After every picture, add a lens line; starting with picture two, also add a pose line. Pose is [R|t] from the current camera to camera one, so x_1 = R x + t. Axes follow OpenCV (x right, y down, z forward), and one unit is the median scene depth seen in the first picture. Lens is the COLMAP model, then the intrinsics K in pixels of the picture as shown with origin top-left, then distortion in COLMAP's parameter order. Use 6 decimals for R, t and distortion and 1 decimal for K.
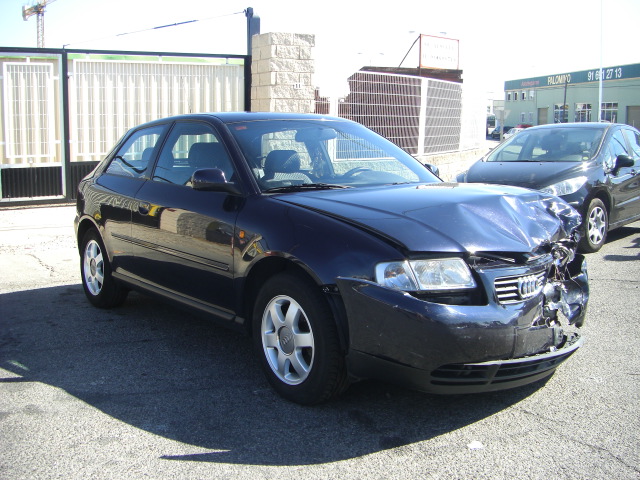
lens RADIAL K [[734.7, 0, 320.0], [0, 734.7, 240.0], [0, 0, 1]] dist [-0.208211, 0.346792]
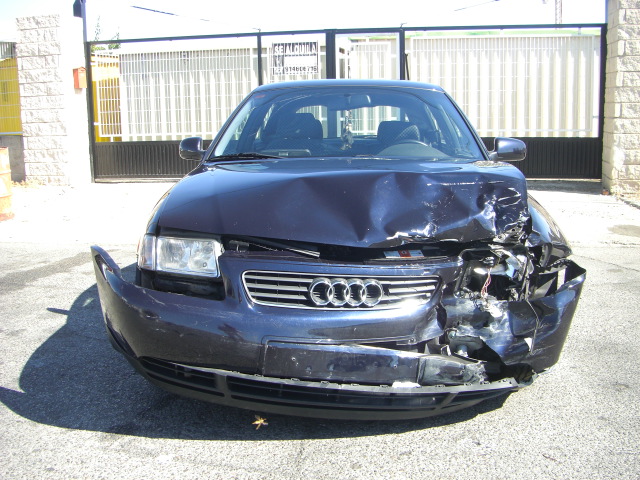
lens RADIAL K [[736.0, 0, 320.0], [0, 736.0, 240.0], [0, 0, 1]] dist [-0.221775, 0.210116]
pose [[0.758911, 0.098263, -0.643738, 0.252068], [-0.082678, 0.995089, 0.054425, -0.009611], [0.645925, 0.011919, 0.763308, 0.134164]]
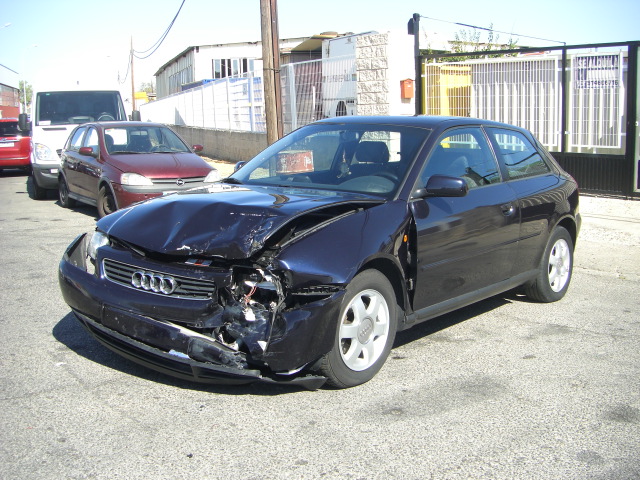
lens RADIAL K [[736.0, 0, 320.0], [0, 736.0, 240.0], [0, 0, 1]] dist [-0.221775, 0.210116]
pose [[0.192515, 0.163428, -0.967590, 0.469871], [-0.135075, 0.981061, 0.138828, -0.062651], [0.971953, 0.103971, 0.210944, 0.337999]]
